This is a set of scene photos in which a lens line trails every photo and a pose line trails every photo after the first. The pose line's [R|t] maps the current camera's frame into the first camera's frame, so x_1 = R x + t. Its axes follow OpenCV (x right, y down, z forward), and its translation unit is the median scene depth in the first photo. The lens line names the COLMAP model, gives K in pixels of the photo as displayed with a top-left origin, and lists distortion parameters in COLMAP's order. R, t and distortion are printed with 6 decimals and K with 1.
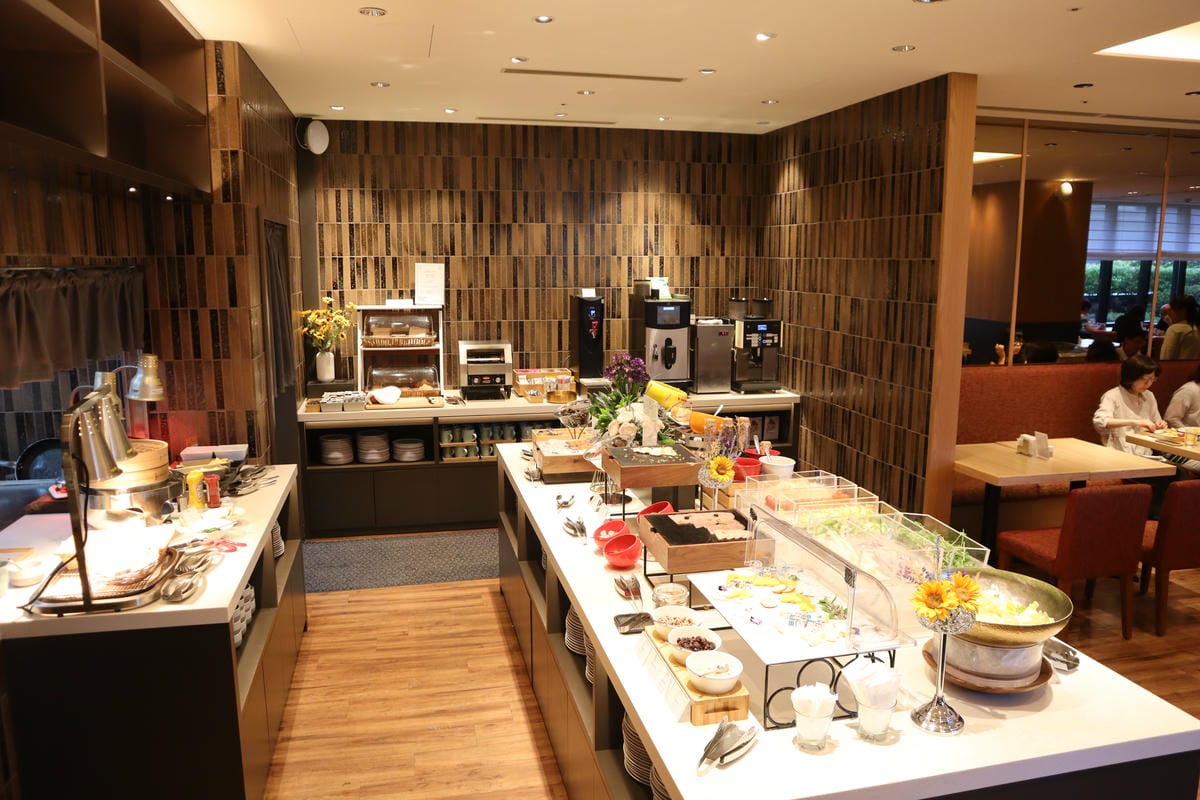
lens RADIAL K [[863.3, 0, 600.0], [0, 863.3, 400.0], [0, 0, 1]] dist [0.000218, -0.000062]
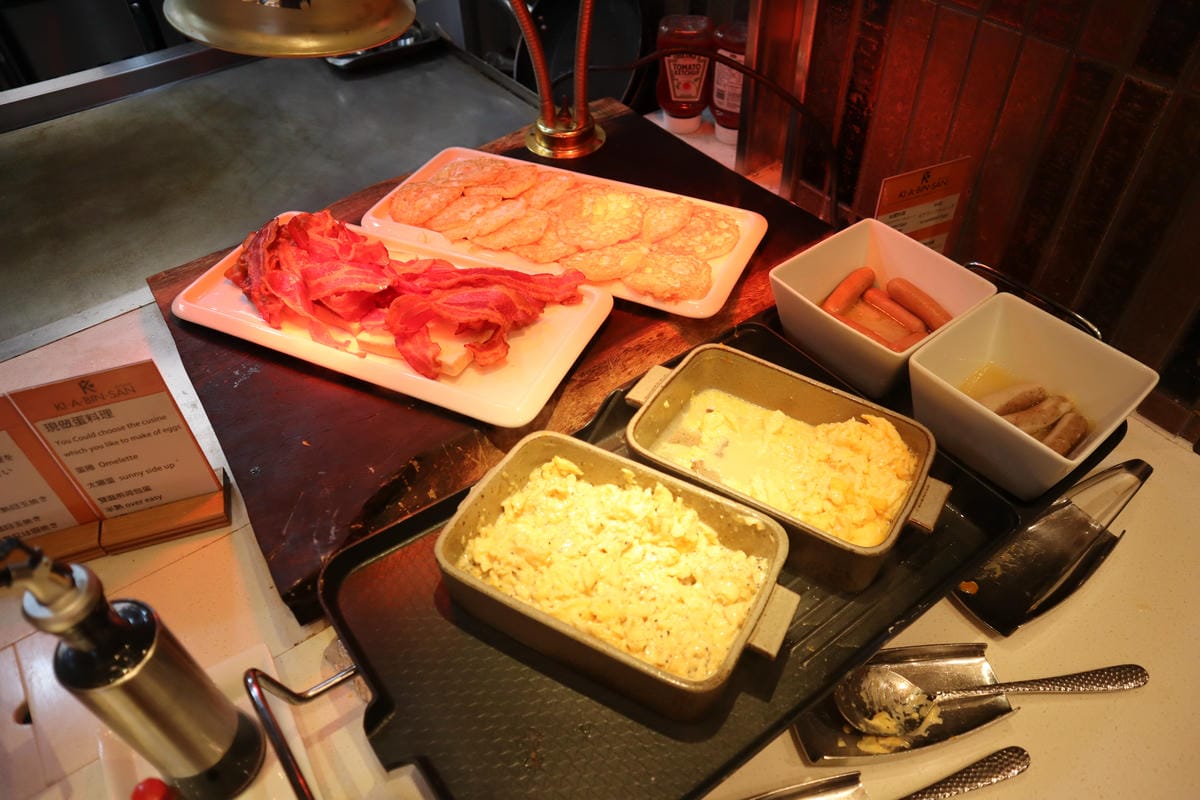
lens RADIAL K [[830.3, 0, 600.0], [0, 830.3, 400.0], [0, 0, 1]] dist [-0.056585, 0.002092]
pose [[0.396454, 0.650157, -0.648167, -0.352283], [-0.125601, 0.737795, 0.663236, -0.030085], [0.909422, -0.181533, 0.374162, 0.859695]]
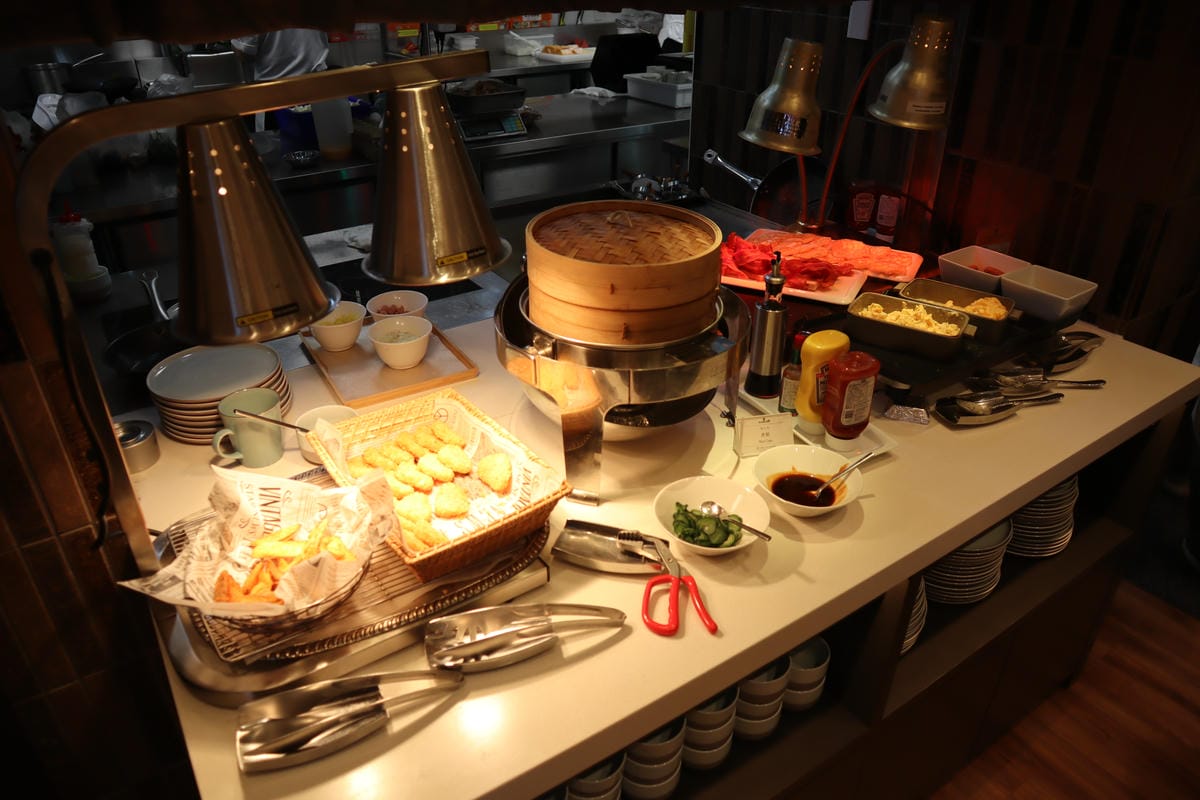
lens RADIAL K [[830.3, 0, 600.0], [0, 830.3, 400.0], [0, 0, 1]] dist [-0.056585, 0.002092]
pose [[0.361778, 0.471811, -0.804059, -0.157189], [-0.150829, 0.880739, 0.448942, -0.038601], [0.919982, -0.041142, 0.389795, 0.634487]]
